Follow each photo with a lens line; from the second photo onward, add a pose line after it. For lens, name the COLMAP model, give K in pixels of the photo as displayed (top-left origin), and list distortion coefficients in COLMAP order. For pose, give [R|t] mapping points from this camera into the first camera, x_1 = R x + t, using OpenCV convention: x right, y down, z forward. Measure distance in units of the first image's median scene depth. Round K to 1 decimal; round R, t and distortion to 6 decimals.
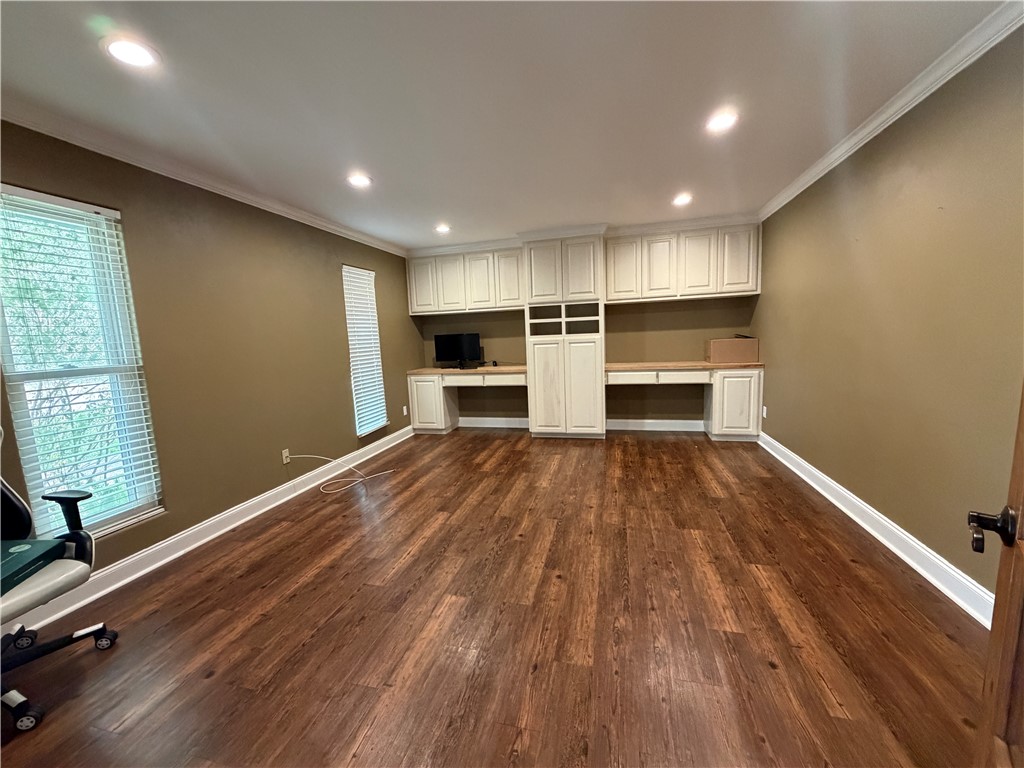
lens RADIAL K [[408.2, 0, 509.9], [0, 408.2, 386.7], [0, 0, 1]] dist [0.001234, 0.000435]
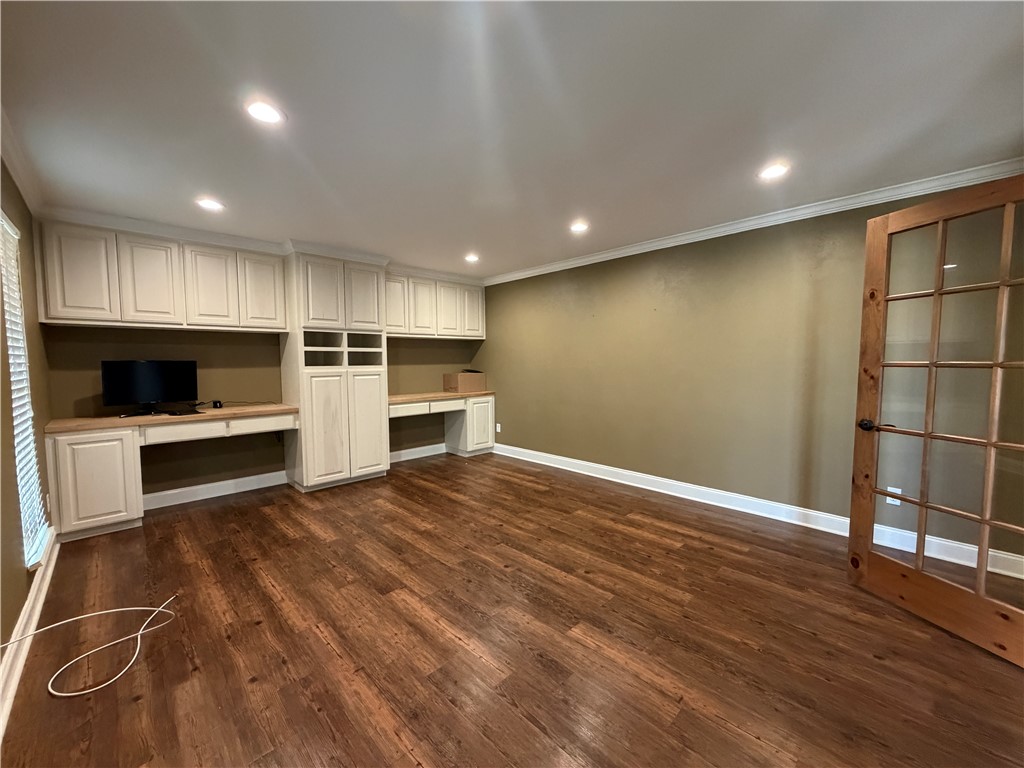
lens RADIAL K [[408.2, 0, 510.5], [0, 408.2, 384.7], [0, 0, 1]] dist [0.001234, 0.000435]
pose [[0.517061, -0.012251, 0.855861, -0.469385], [0.090944, 0.995024, -0.040700, -0.019138], [-0.851104, 0.098879, 0.515602, 0.254277]]
